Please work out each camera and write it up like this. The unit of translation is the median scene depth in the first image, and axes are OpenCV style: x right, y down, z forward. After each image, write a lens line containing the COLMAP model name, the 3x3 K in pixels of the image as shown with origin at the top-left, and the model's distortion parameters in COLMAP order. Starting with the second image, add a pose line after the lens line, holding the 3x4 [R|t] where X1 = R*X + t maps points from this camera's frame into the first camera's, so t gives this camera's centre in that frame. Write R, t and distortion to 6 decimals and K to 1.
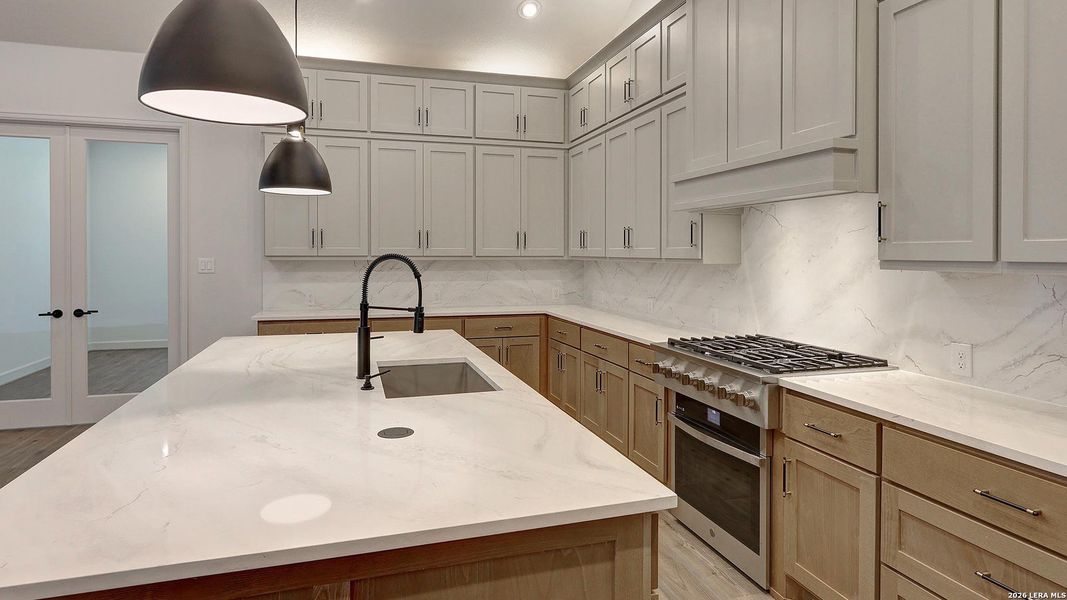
lens RADIAL K [[603.1, 0, 537.5], [0, 603.1, 252.9], [0, 0, 1]] dist [0.001968, 0.000247]
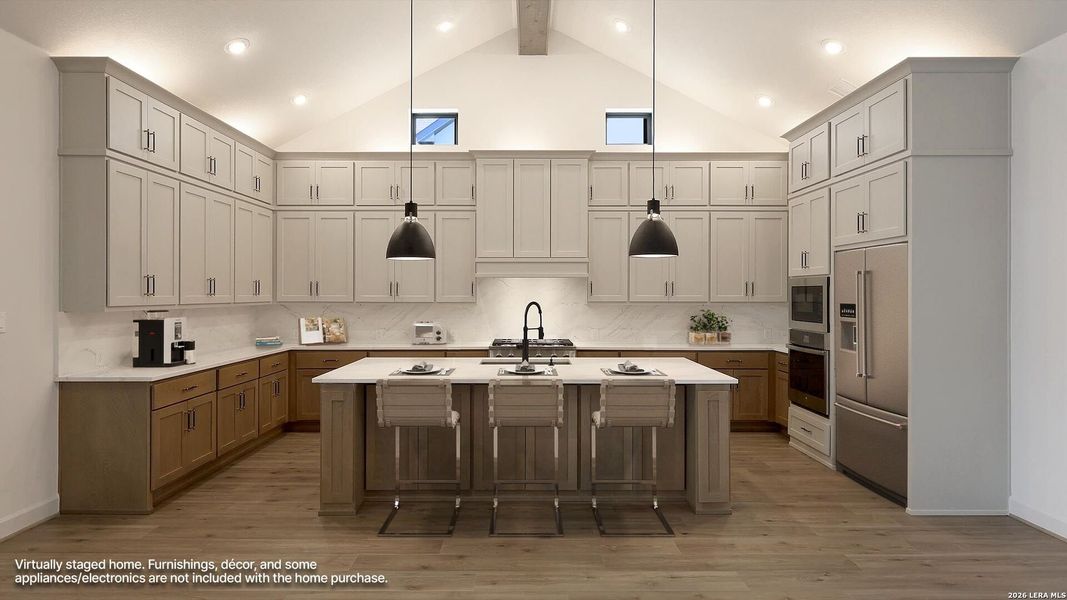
lens RADIAL K [[616.1, 0, 532.2], [0, 616.1, 291.1], [0, 0, 1]] dist [0.004285, -0.000679]
pose [[0.294300, 0.000243, 0.955713, -1.408228], [0.002665, 0.999996, -0.001075, -0.019291], [-0.955709, 0.002863, 0.294298, 0.252713]]
